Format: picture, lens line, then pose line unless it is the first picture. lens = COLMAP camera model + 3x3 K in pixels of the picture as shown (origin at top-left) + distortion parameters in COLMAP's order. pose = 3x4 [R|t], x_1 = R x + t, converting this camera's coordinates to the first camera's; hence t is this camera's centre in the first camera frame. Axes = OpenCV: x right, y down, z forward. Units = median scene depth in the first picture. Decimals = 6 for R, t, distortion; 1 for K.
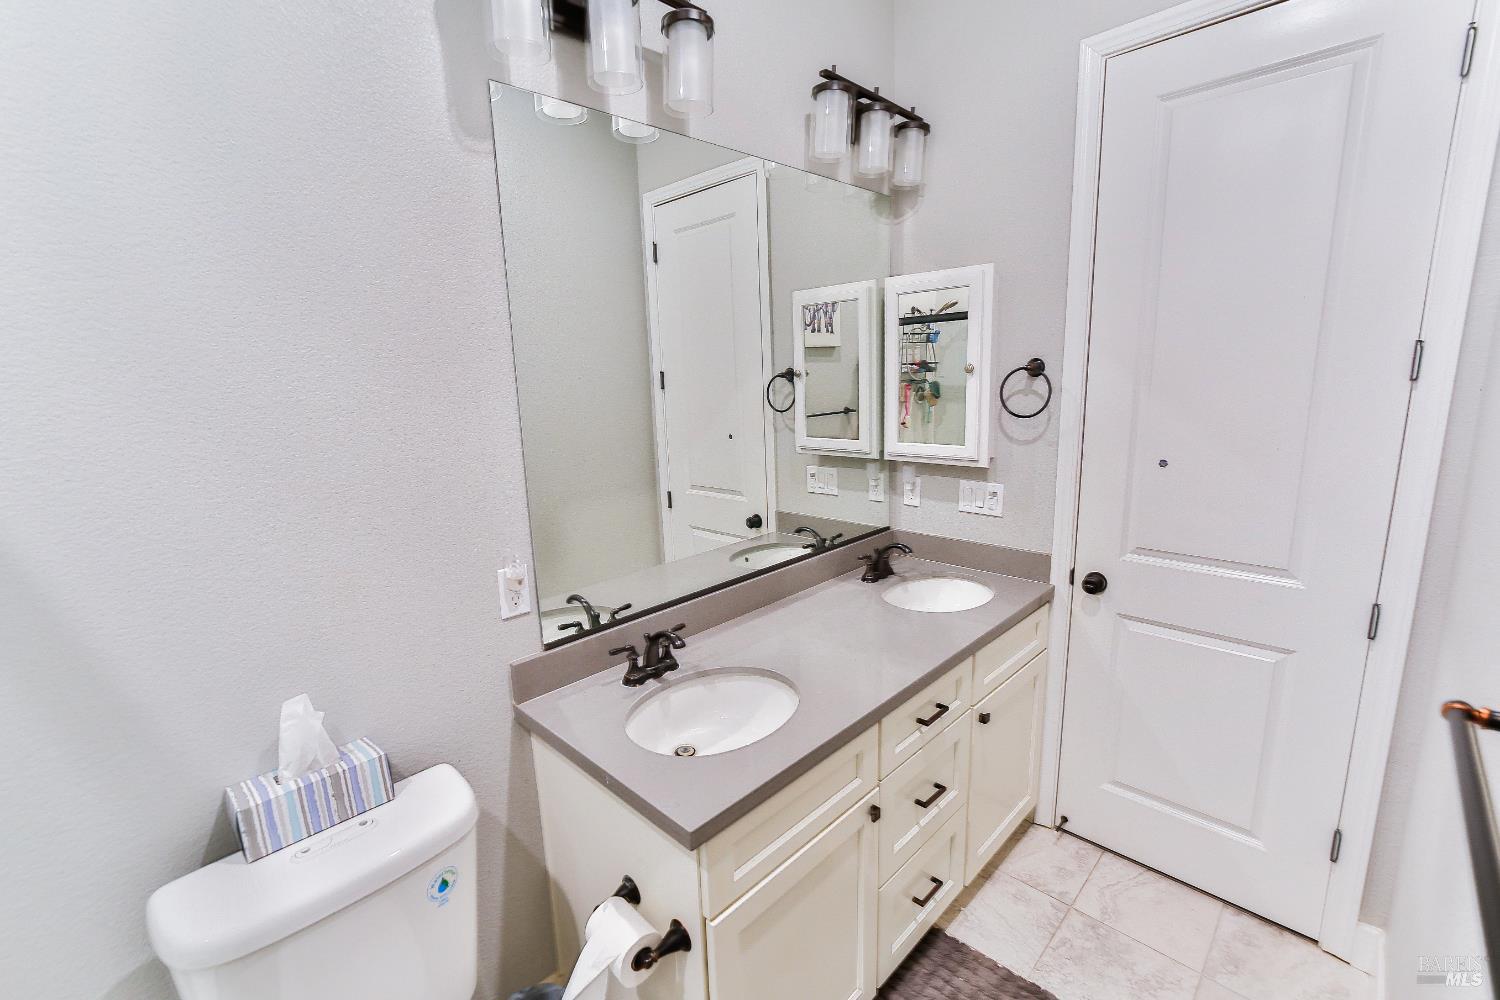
lens RADIAL K [[642.2, 0, 738.1], [0, 642.2, 500.7], [0, 0, 1]] dist [0.031762, 0.000493]
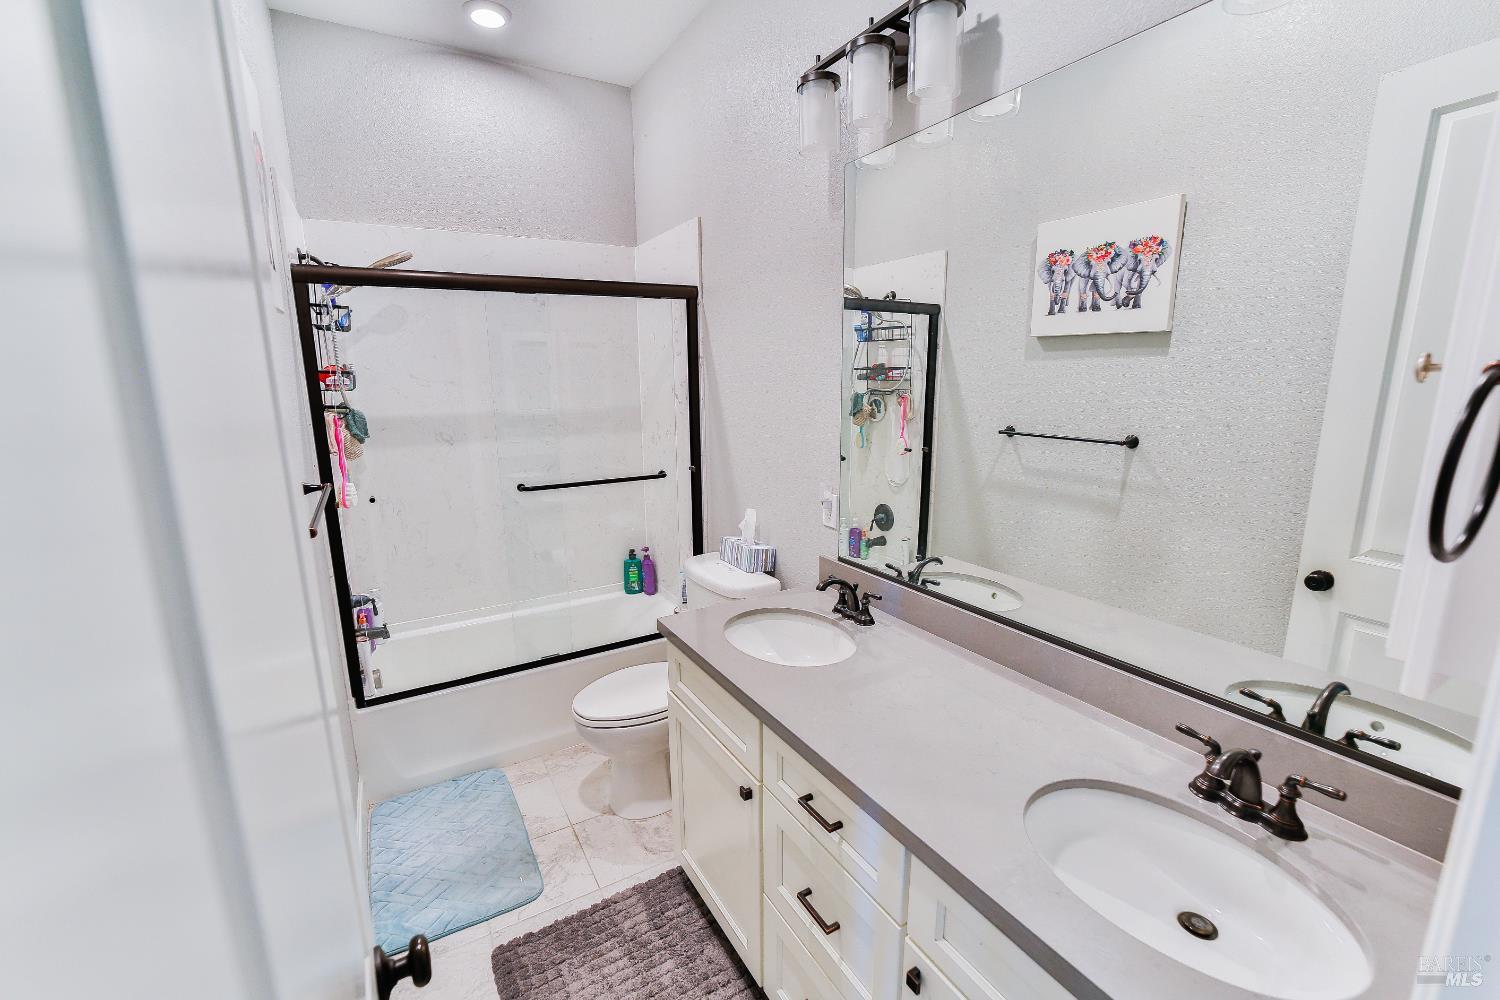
lens RADIAL K [[642.2, 0, 752.6], [0, 642.2, 505.5], [0, 0, 1]] dist [0.031762, 0.000493]
pose [[-0.247886, 0.223656, -0.942619, 0.981112], [-0.168152, 0.948285, 0.269221, -0.214708], [0.954084, 0.225240, -0.197459, 1.003723]]
